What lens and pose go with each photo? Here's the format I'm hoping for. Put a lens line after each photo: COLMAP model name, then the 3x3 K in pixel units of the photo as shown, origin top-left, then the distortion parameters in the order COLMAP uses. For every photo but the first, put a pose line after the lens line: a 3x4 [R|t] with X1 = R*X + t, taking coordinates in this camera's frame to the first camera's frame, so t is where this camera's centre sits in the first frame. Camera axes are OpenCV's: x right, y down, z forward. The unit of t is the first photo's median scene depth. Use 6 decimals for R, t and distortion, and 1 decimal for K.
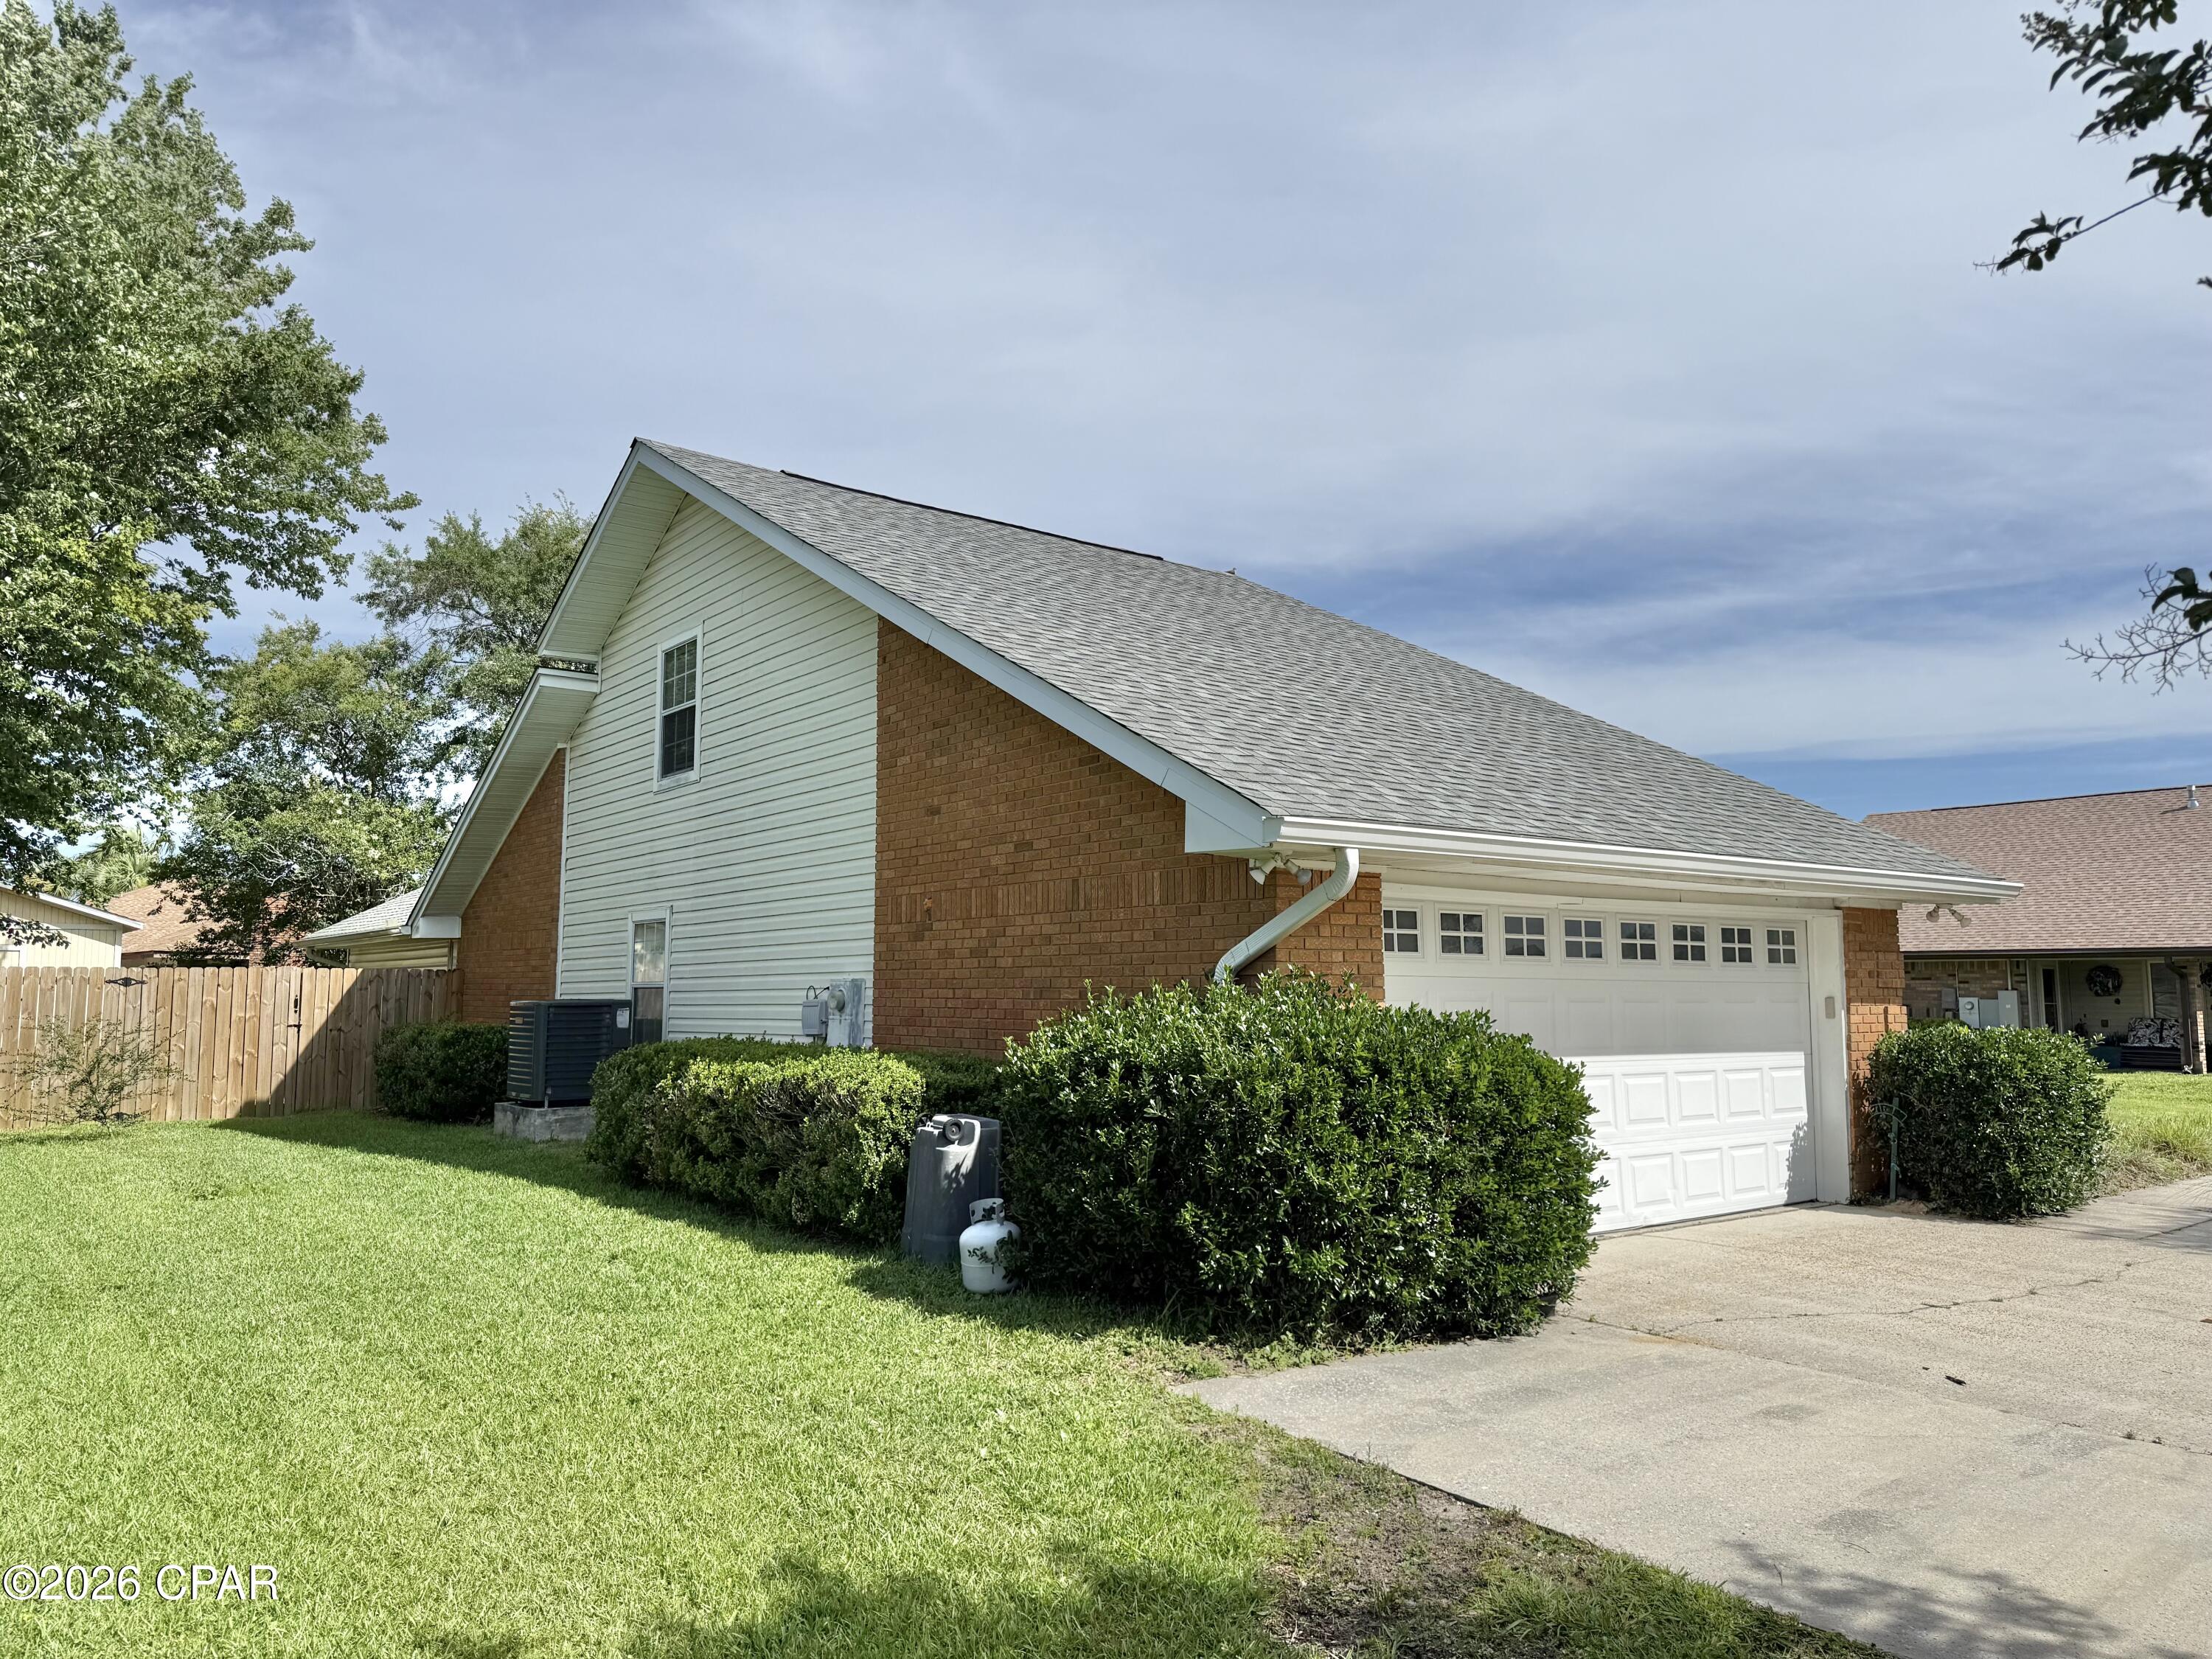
lens RADIAL K [[1561.8, 0, 1107.3], [0, 1561.8, 835.8], [0, 0, 1]] dist [0.132483, -0.202074]
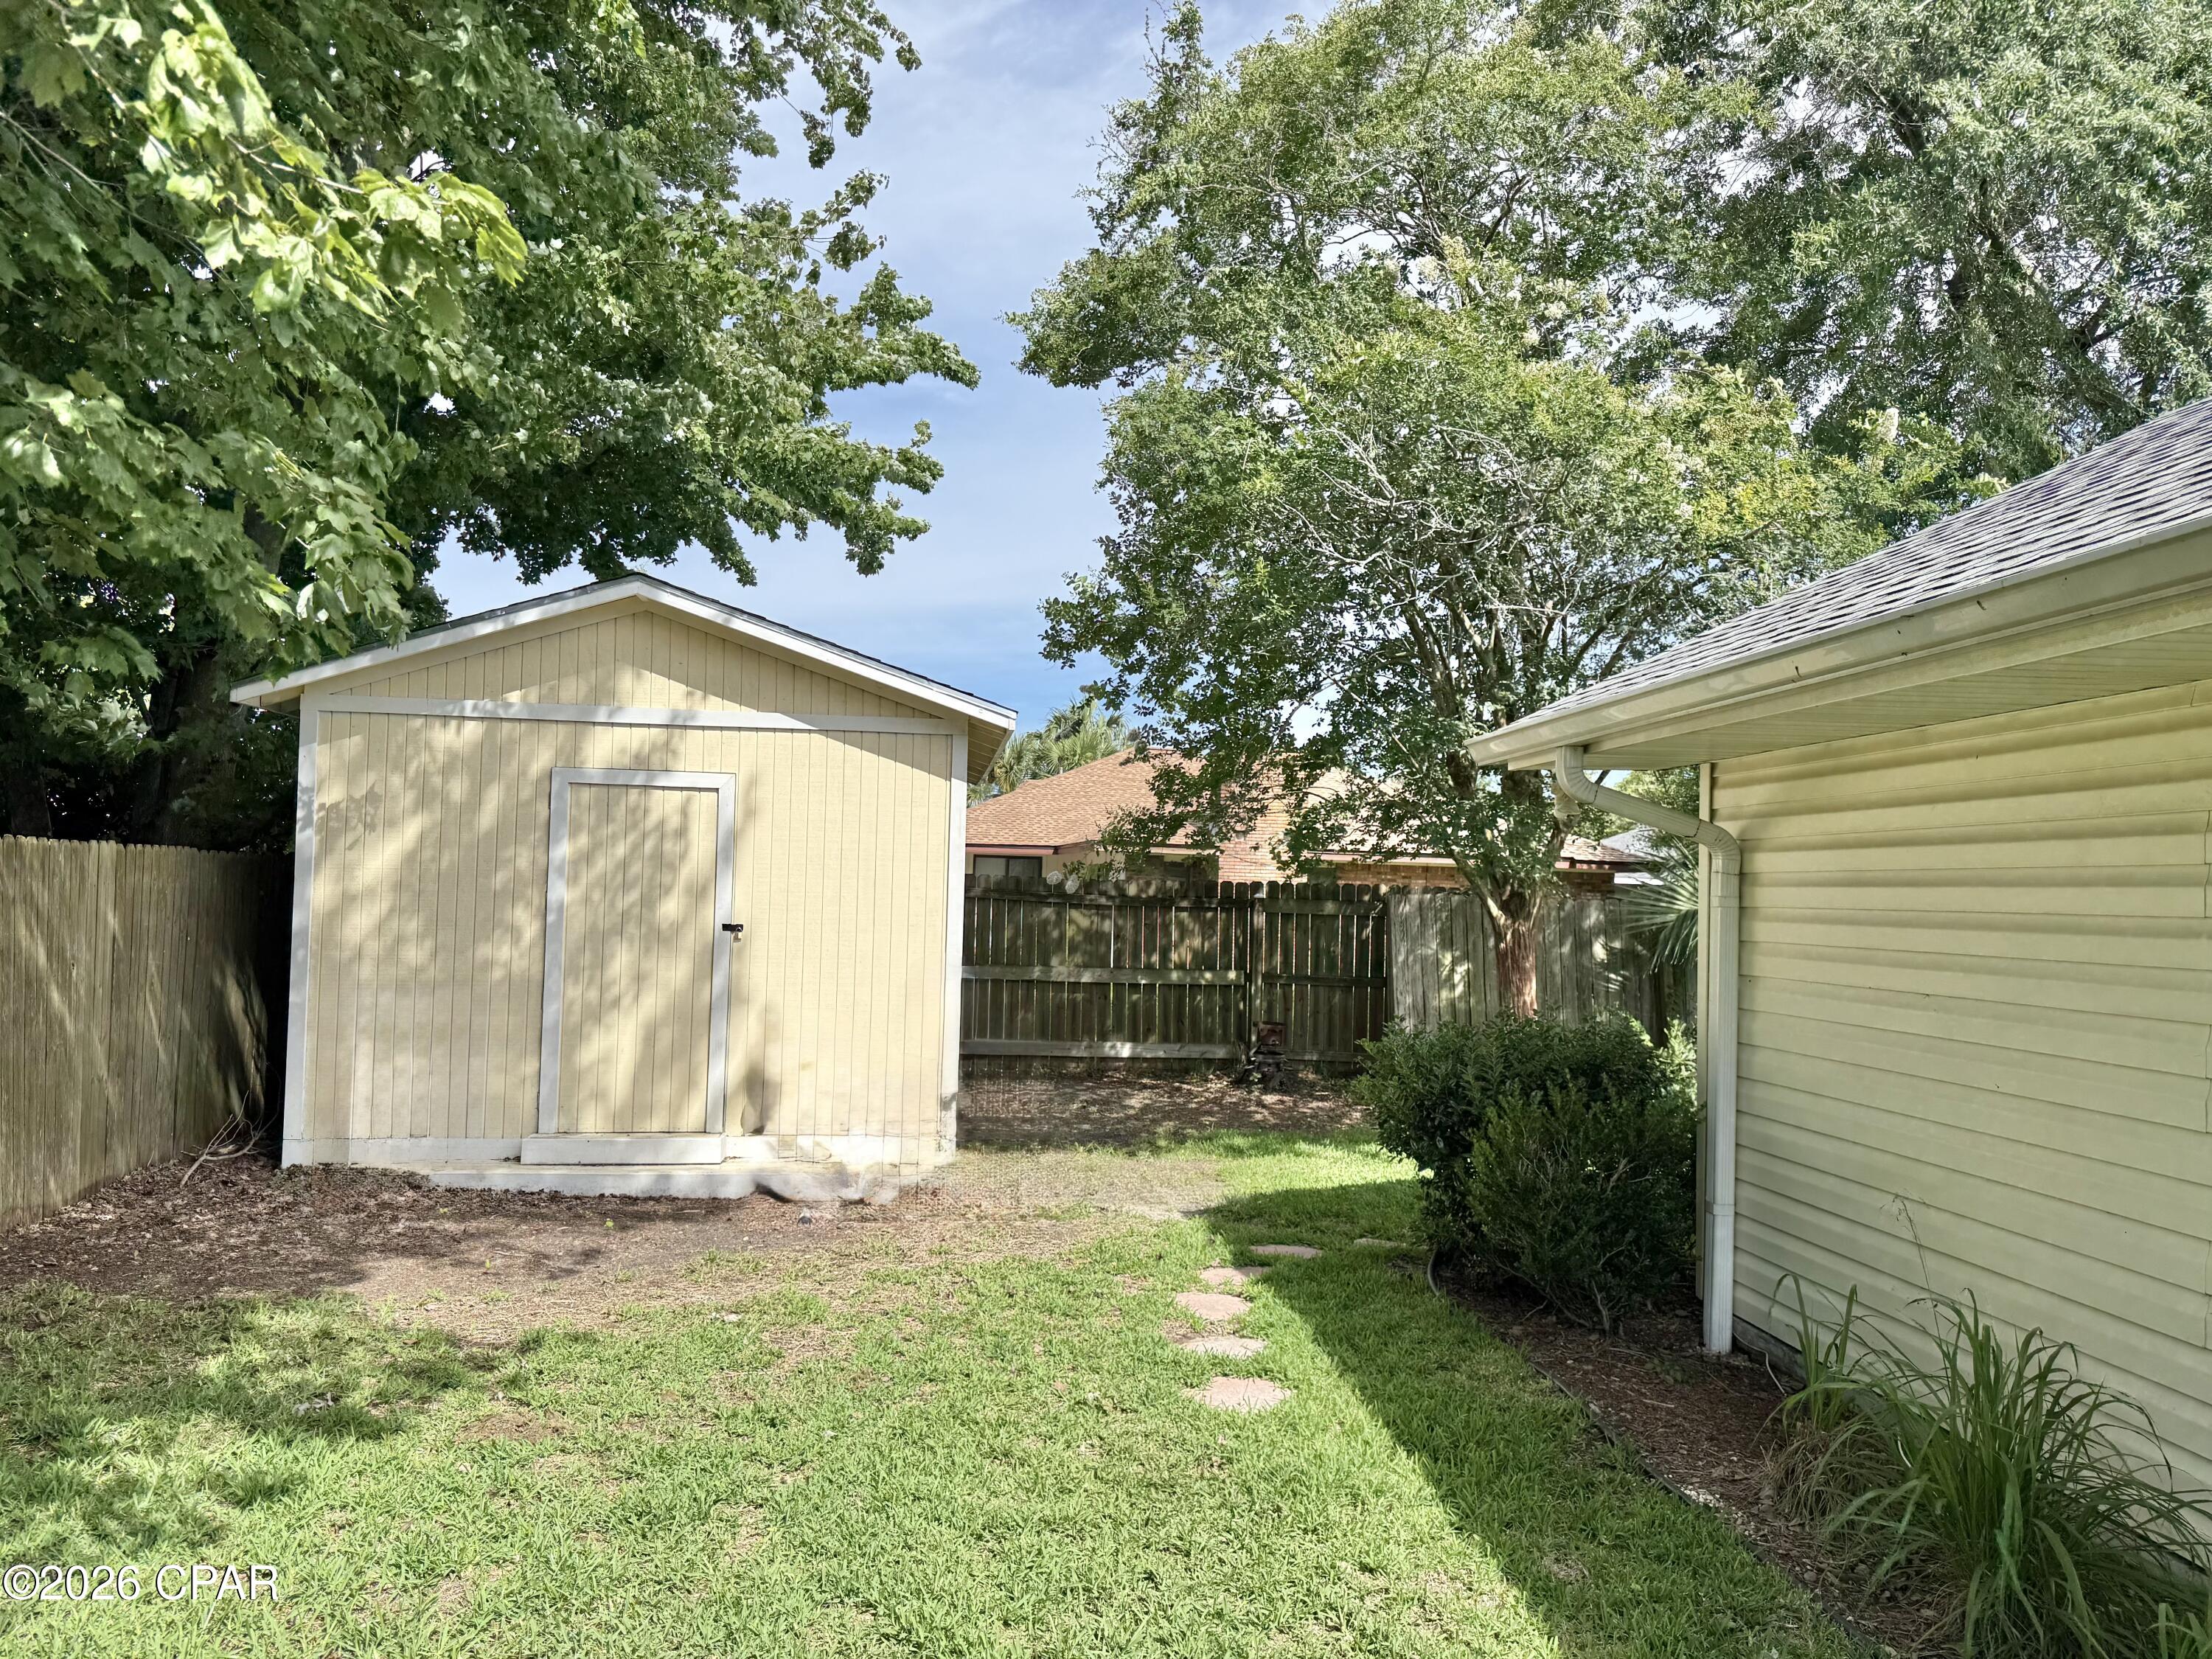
lens RADIAL K [[1561.8, 0, 1107.3], [0, 1561.8, 835.8], [0, 0, 1]] dist [0.132483, -0.202074]
pose [[0.856481, 0.011301, -0.516055, -0.196843], [0.019326, 0.998357, 0.053938, 0.030100], [0.515816, -0.056170, 0.854856, 0.342601]]
